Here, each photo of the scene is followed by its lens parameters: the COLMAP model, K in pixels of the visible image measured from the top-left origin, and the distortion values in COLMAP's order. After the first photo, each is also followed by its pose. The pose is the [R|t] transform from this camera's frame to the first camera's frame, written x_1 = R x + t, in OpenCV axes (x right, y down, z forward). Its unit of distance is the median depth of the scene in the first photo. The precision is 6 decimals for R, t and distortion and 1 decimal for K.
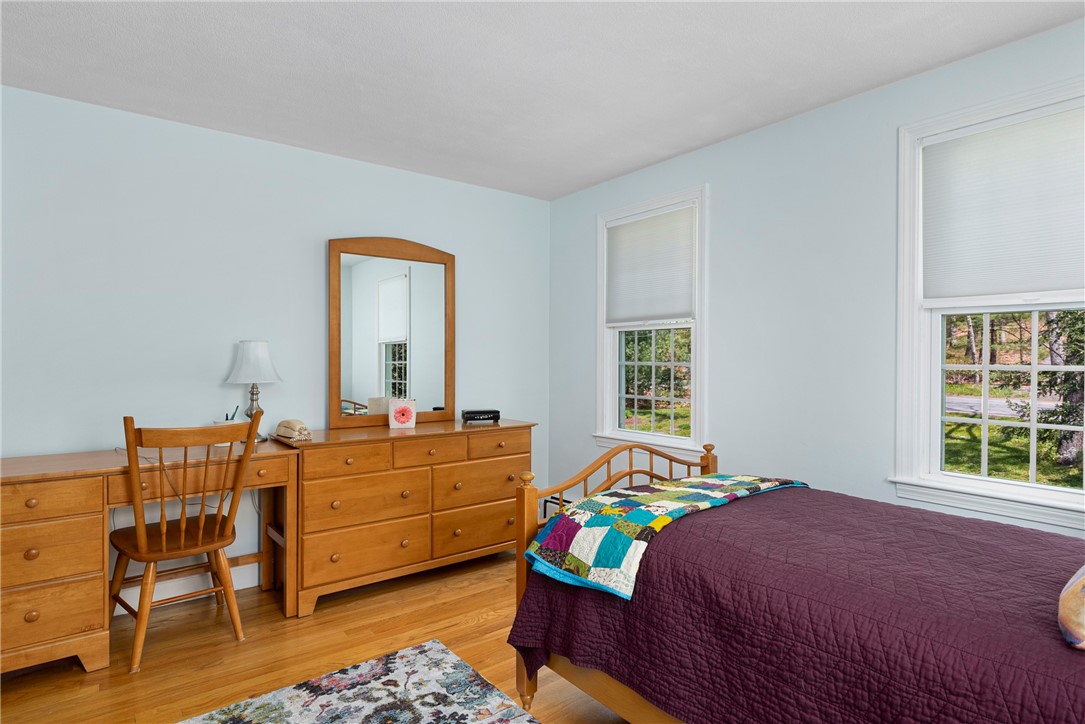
lens RADIAL K [[575.3, 0, 542.5], [0, 575.3, 362.0], [0, 0, 1]] dist [0.000712, 0.000516]
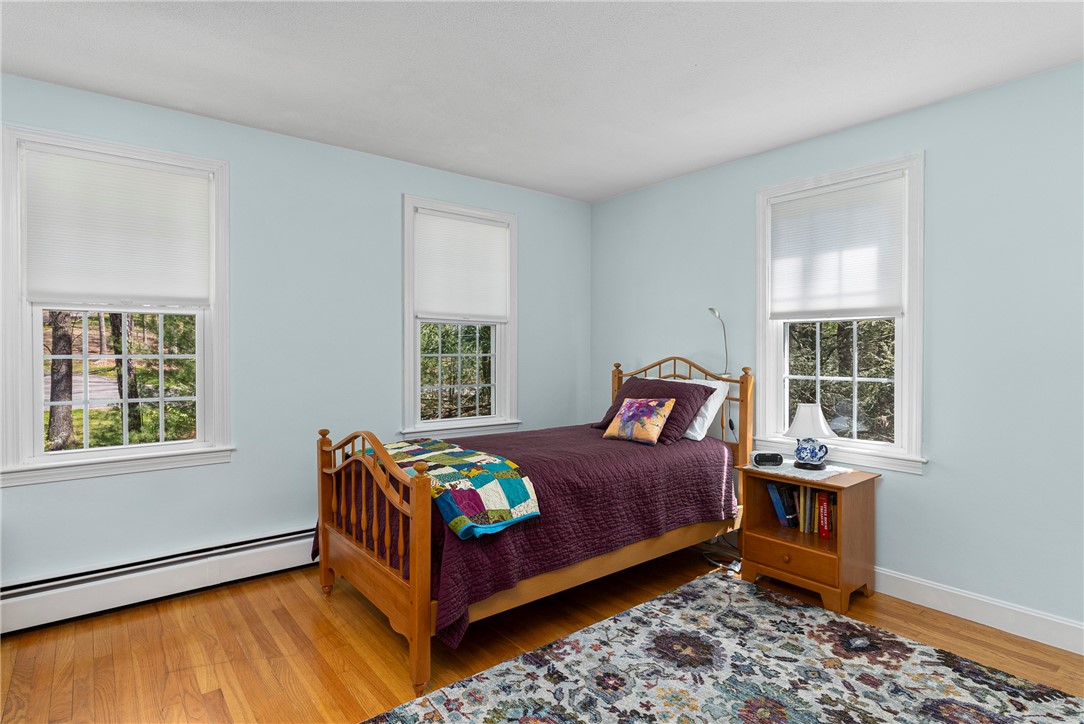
lens RADIAL K [[574.8, 0, 542.0], [0, 574.8, 362.0], [0, 0, 1]] dist [0.000712, 0.000516]
pose [[-0.013709, -0.018308, 0.999738, -1.221929], [0.008124, 0.999797, 0.018420, -0.000226], [-0.999873, 0.008375, -0.013558, 0.952065]]
